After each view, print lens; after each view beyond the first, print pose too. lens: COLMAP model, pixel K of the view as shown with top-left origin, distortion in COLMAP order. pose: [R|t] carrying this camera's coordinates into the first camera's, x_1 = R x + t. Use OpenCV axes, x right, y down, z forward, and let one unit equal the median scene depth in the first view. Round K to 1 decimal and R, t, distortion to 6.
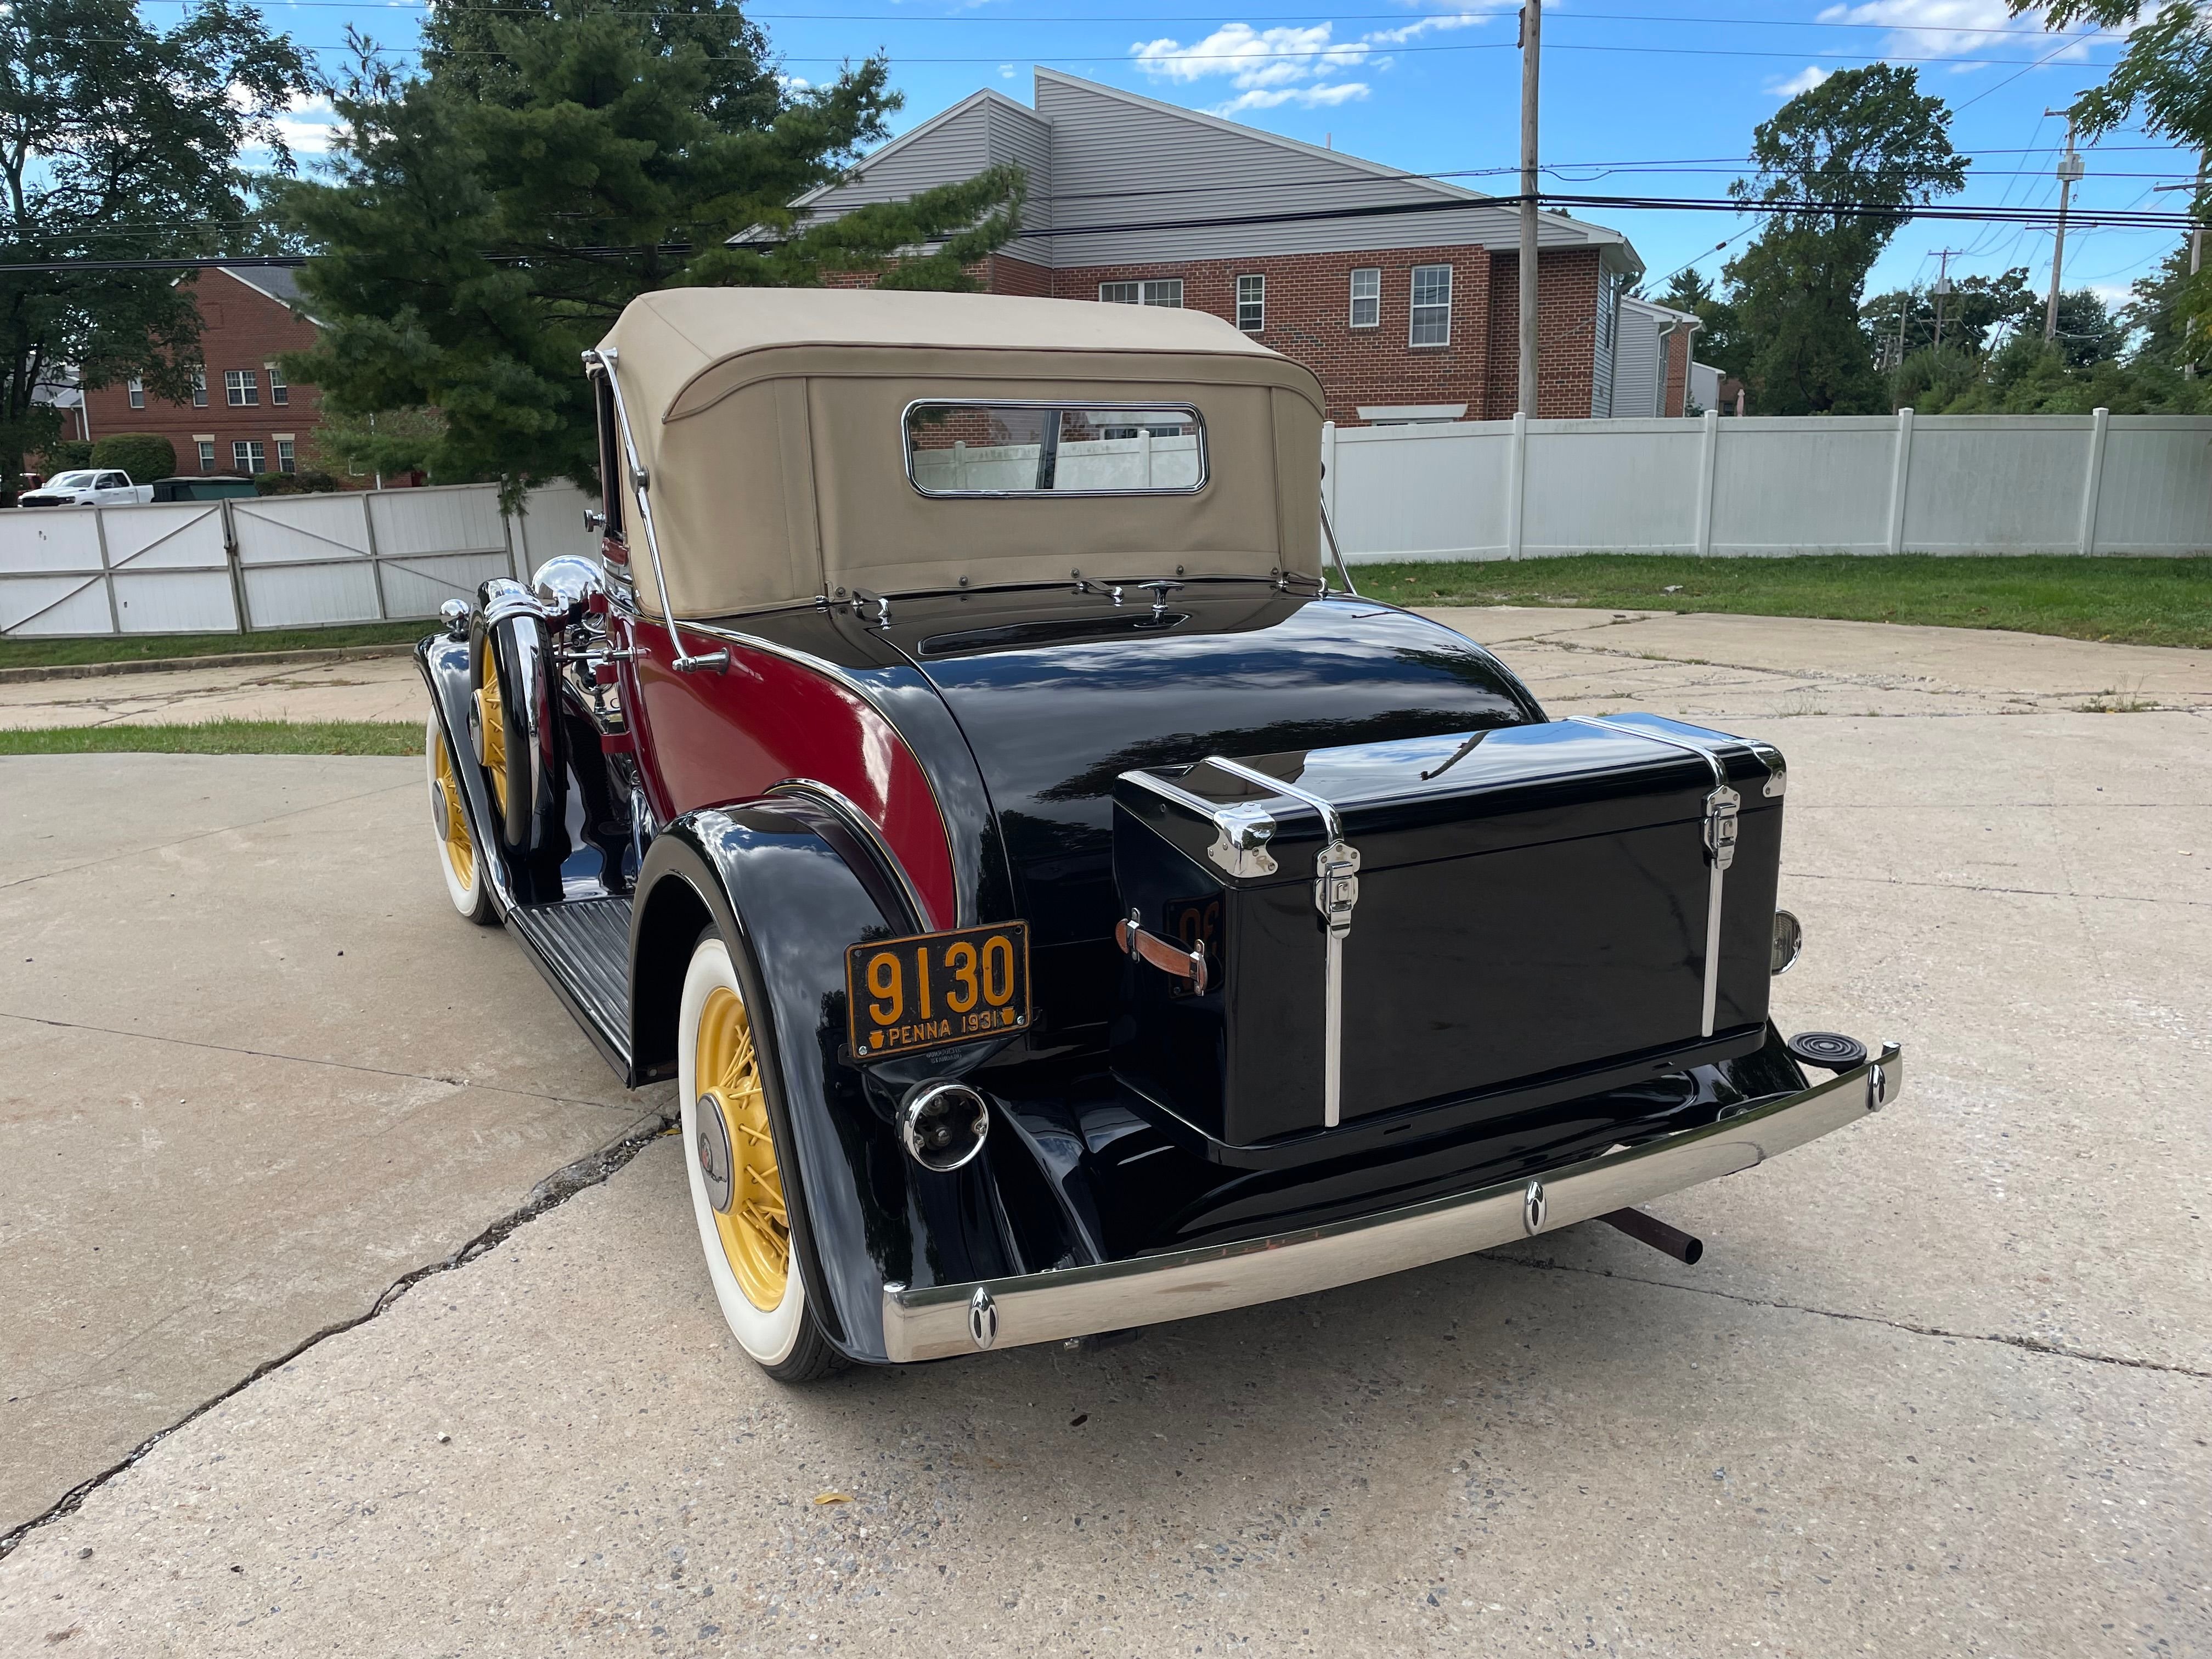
lens RADIAL K [[1641.0, 0, 1106.0], [0, 1641.0, 829.5], [0, 0, 1]] dist [0.094050, -0.103970]
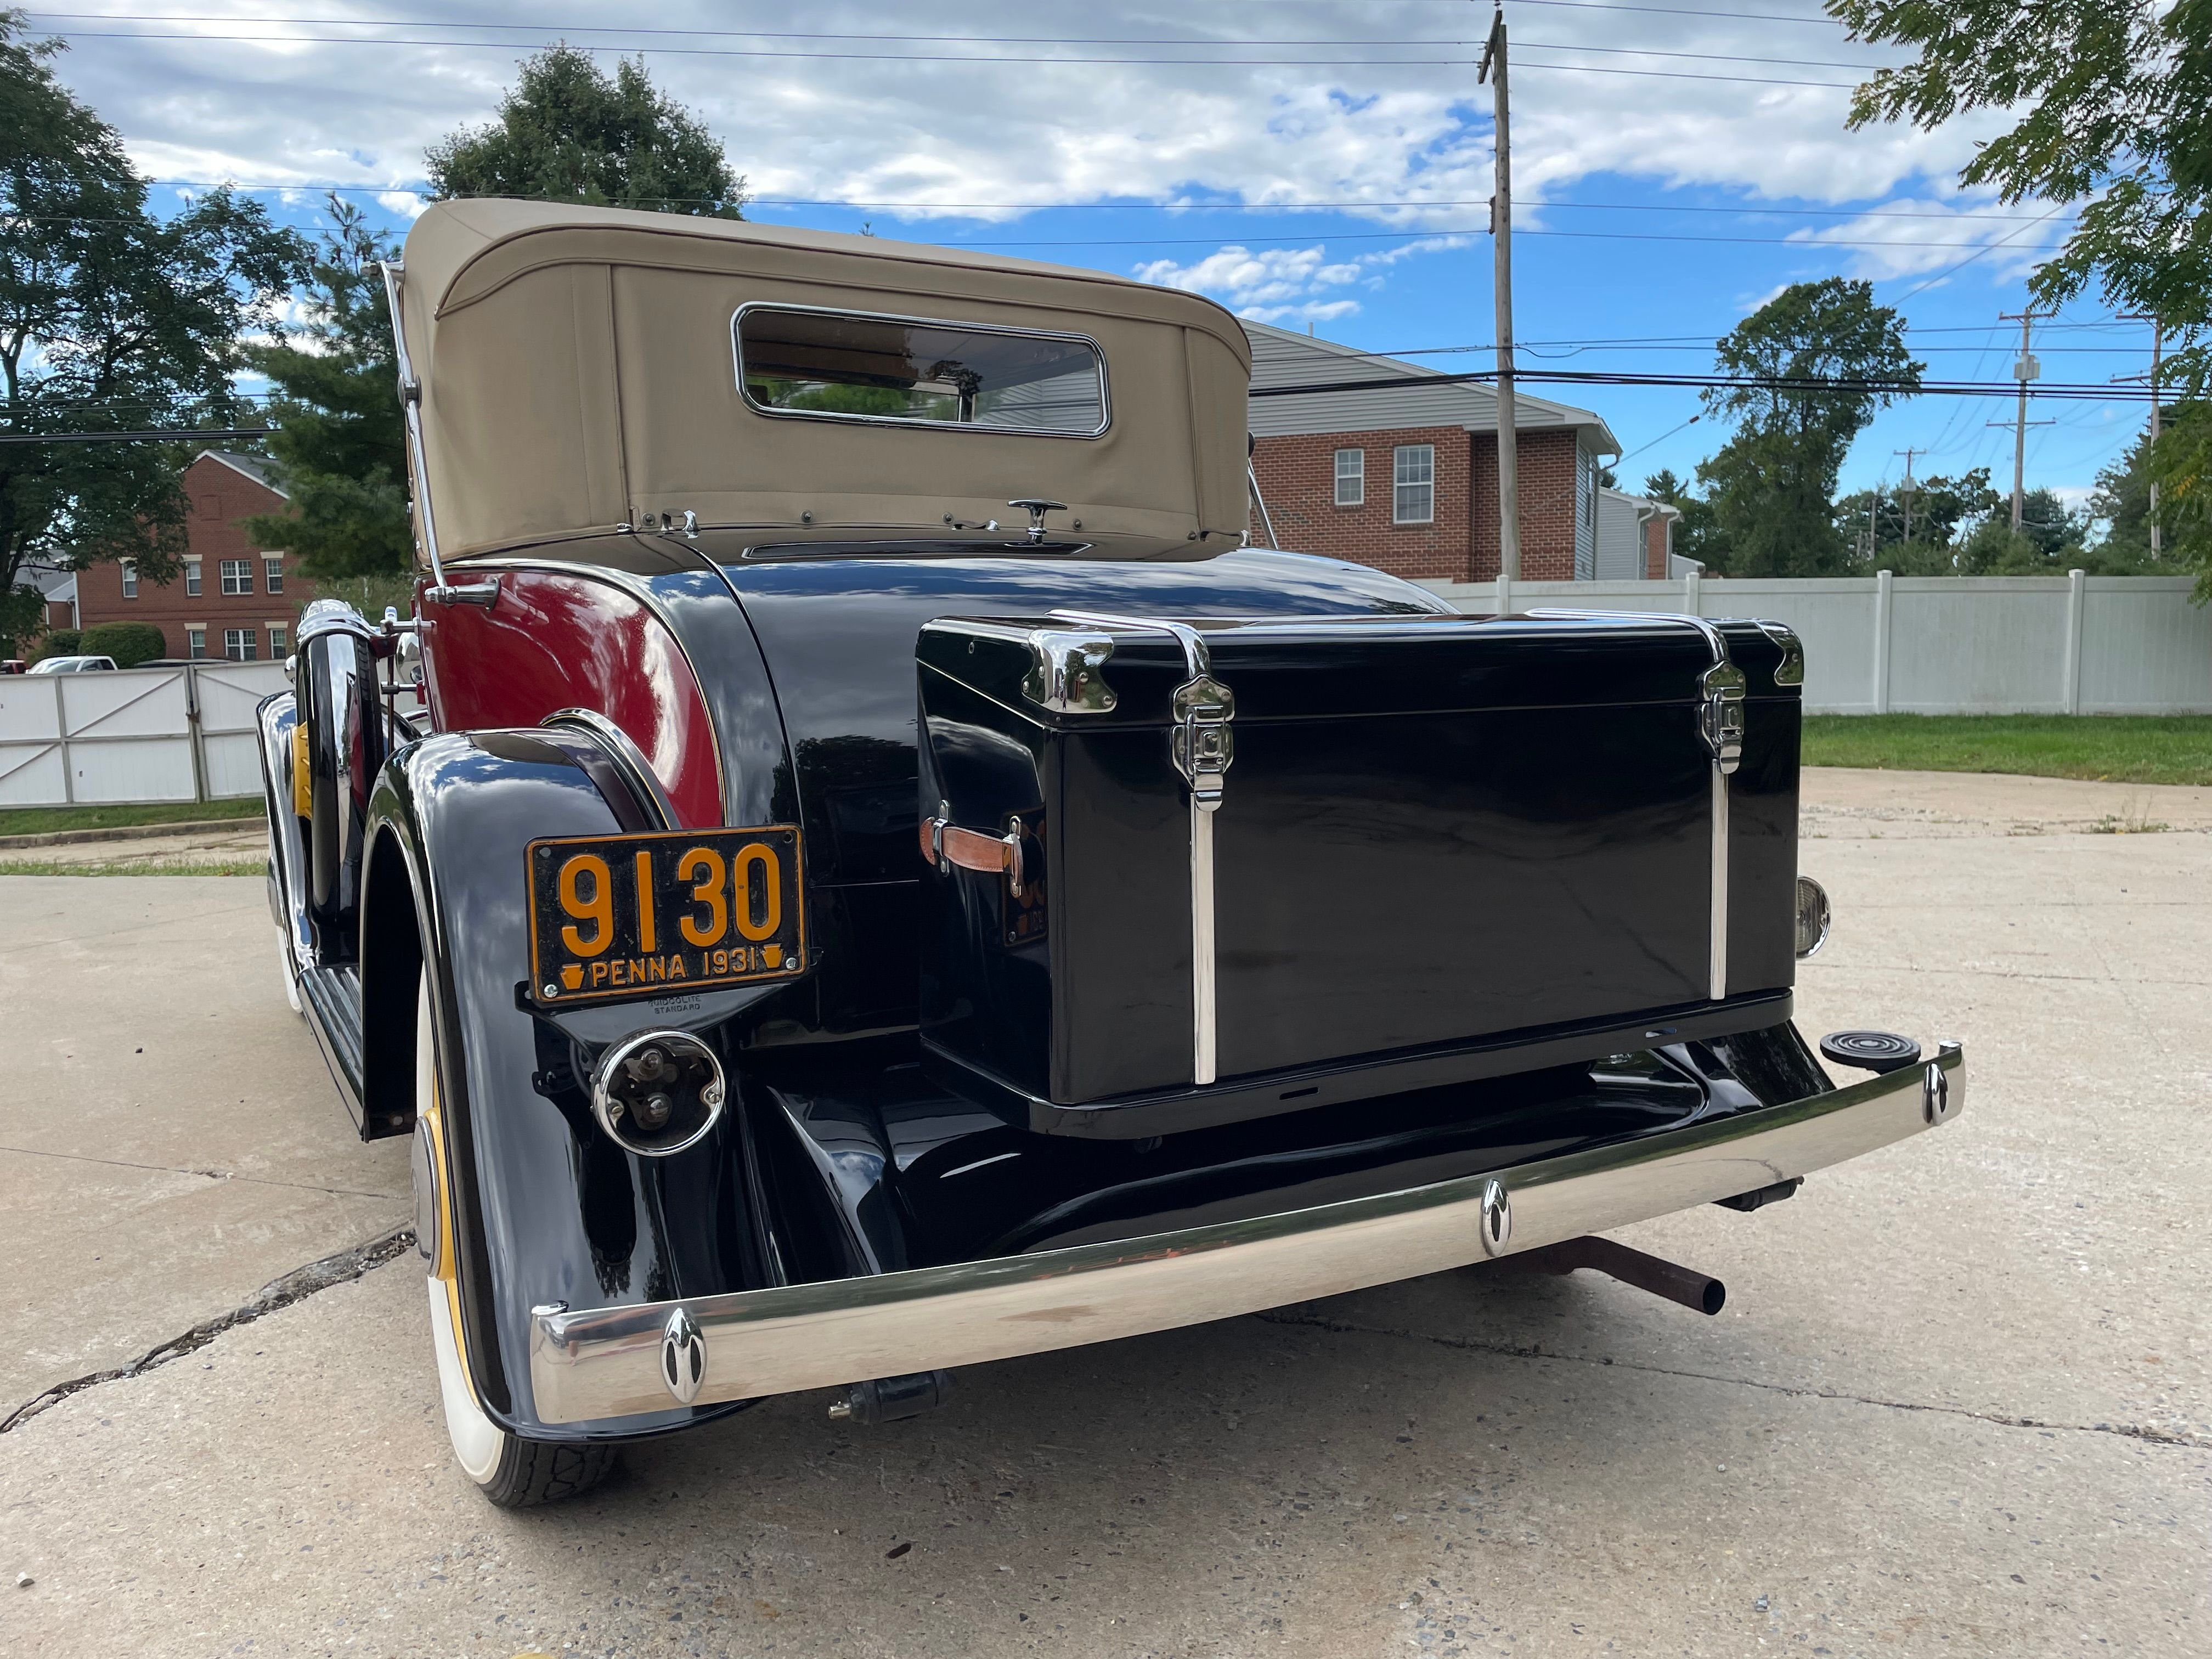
lens RADIAL K [[1642.8, 0, 1143.3], [0, 1642.8, 833.9], [0, 0, 1]] dist [0.094662, -0.112947]
pose [[0.999757, -0.005229, 0.021419, 0.057027], [0.007617, 0.993567, -0.112988, 0.091061], [-0.020690, 0.113124, 0.993365, 0.165586]]
